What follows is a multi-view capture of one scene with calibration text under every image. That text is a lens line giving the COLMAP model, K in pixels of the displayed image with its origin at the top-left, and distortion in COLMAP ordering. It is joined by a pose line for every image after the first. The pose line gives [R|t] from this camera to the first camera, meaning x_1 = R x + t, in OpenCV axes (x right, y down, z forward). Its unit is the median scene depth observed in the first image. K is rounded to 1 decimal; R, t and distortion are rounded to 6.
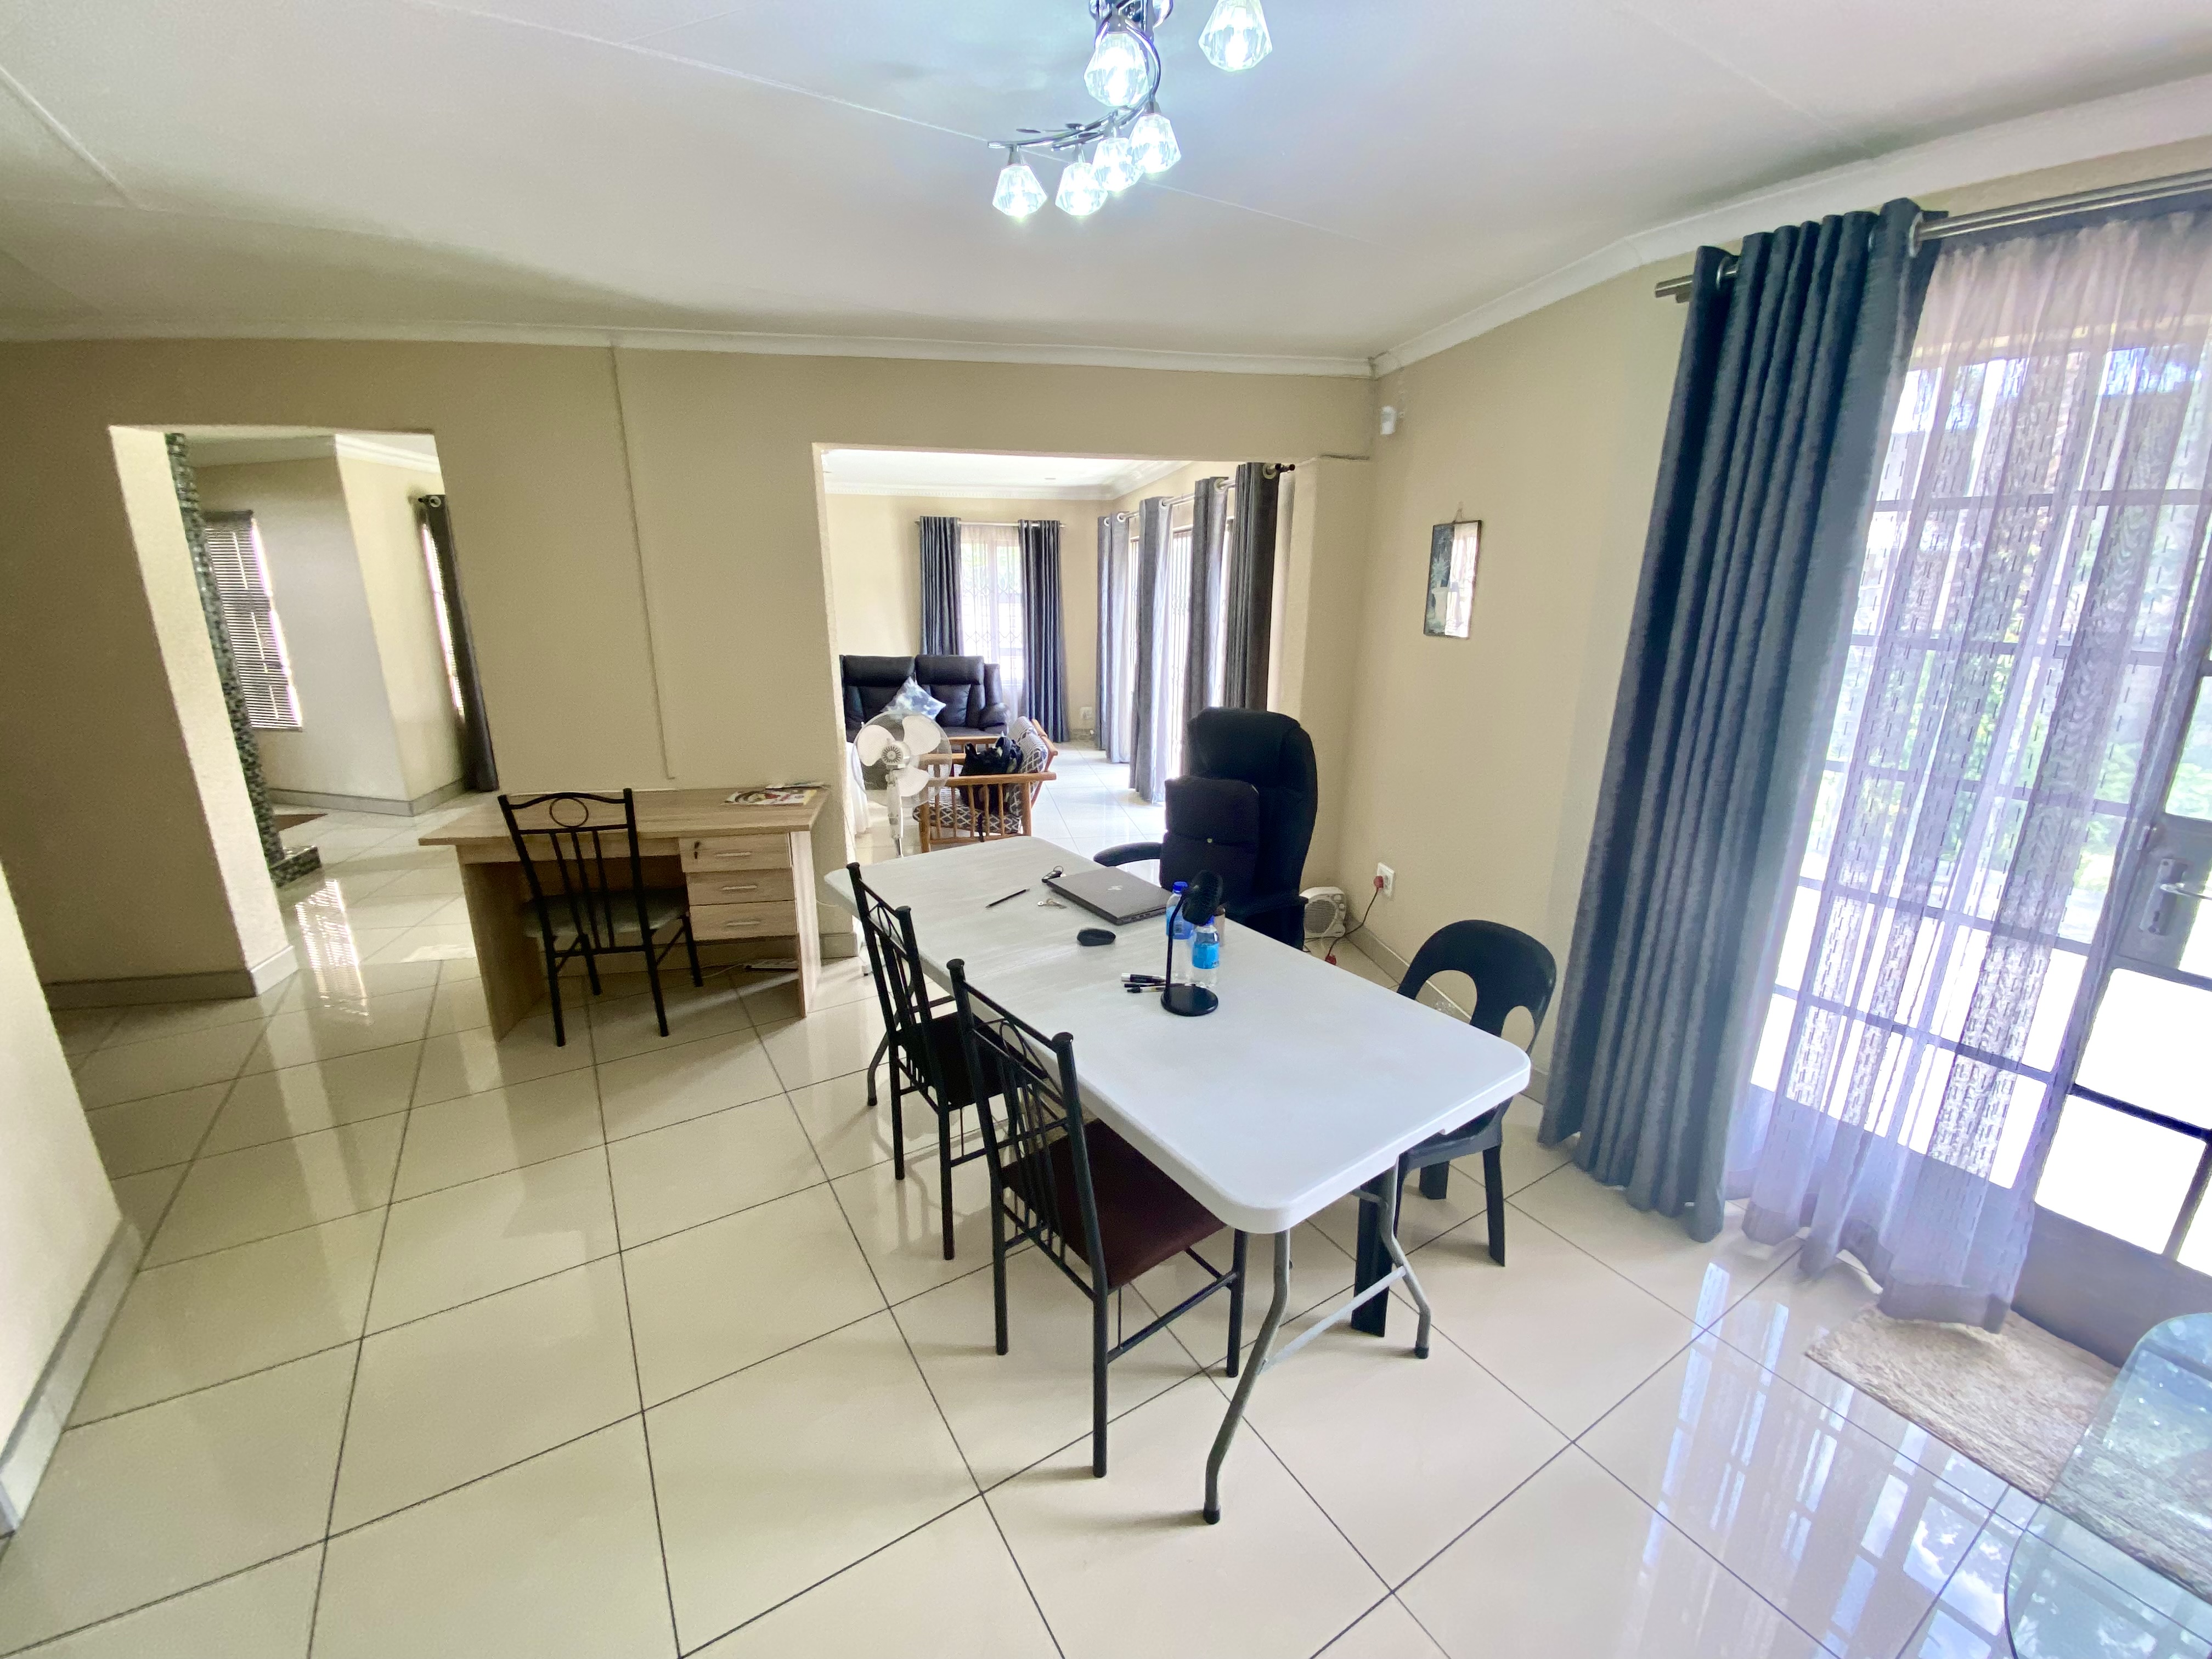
lens RADIAL K [[890.5, 0, 1106.0], [0, 890.5, 829.5], [0, 0, 1]] dist [0.000311, 0.000007]
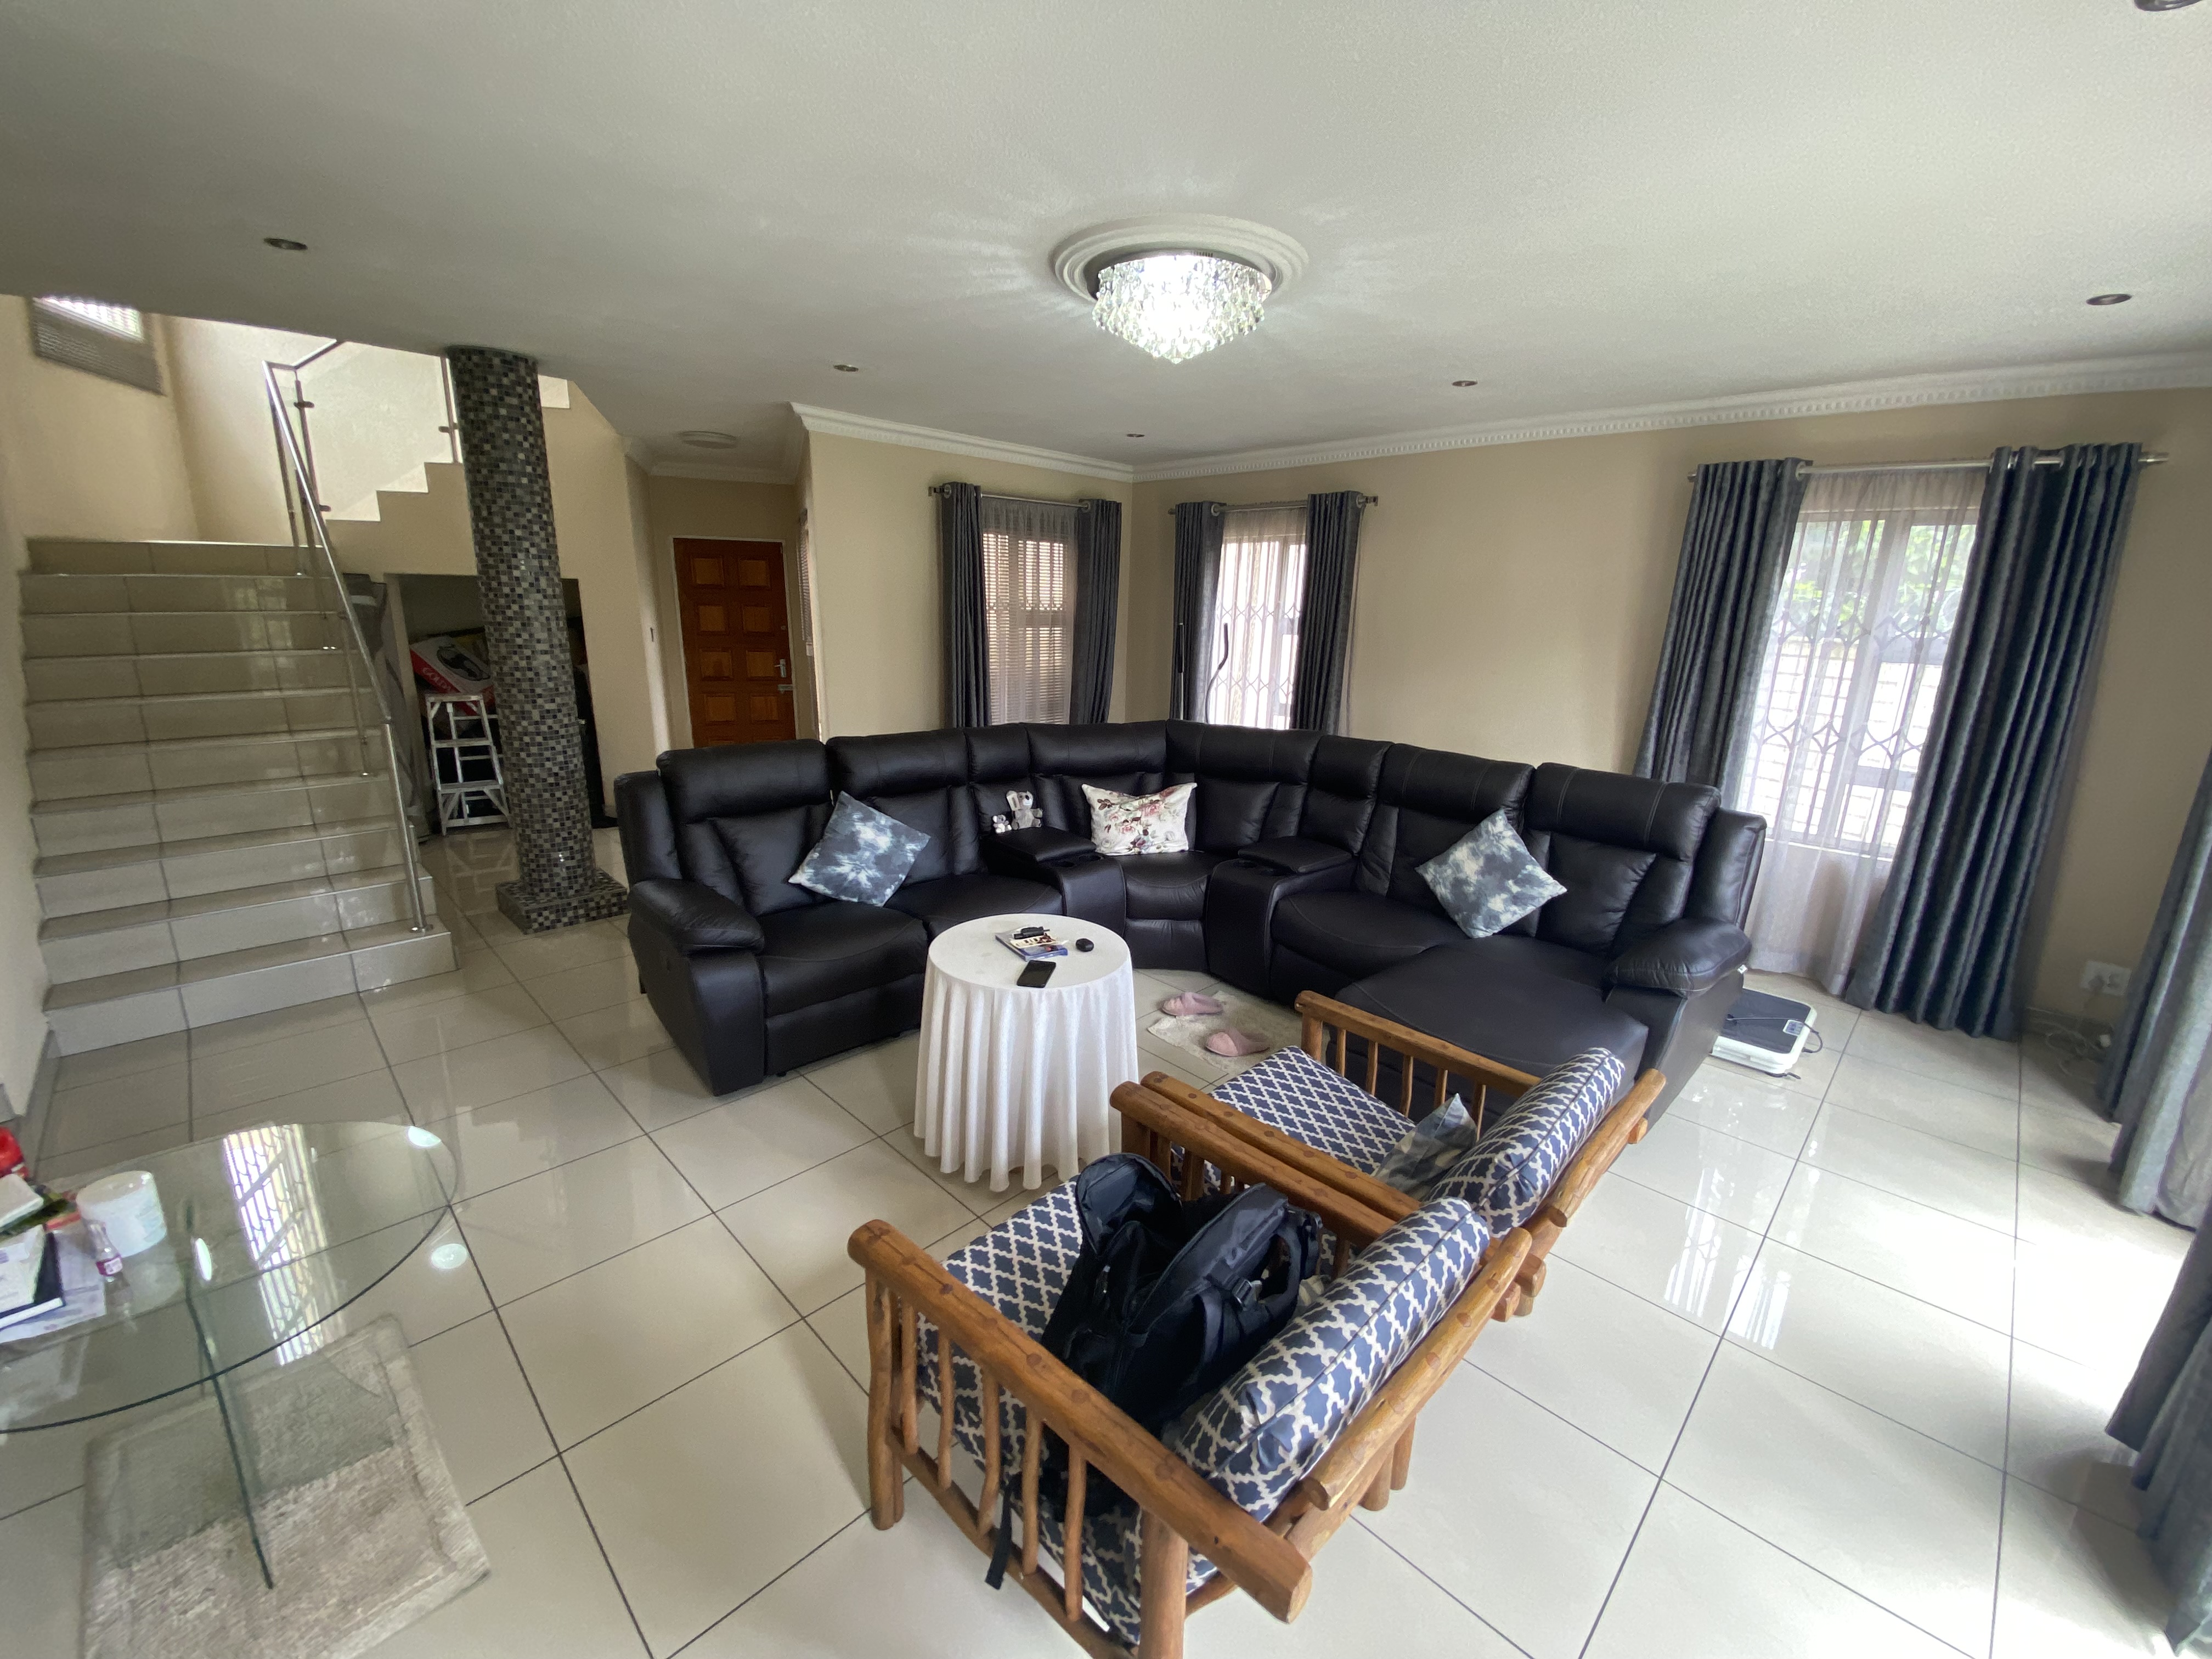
lens RADIAL K [[900.6, 0, 1106.0], [0, 900.6, 829.5], [0, 0, 1]] dist [-0.019194, 0.000023]
pose [[0.559911, 0.211011, -0.801233, 0.028613], [-0.243107, 0.966303, 0.084597, -0.147747], [0.792085, 0.147419, 0.592342, 0.565397]]
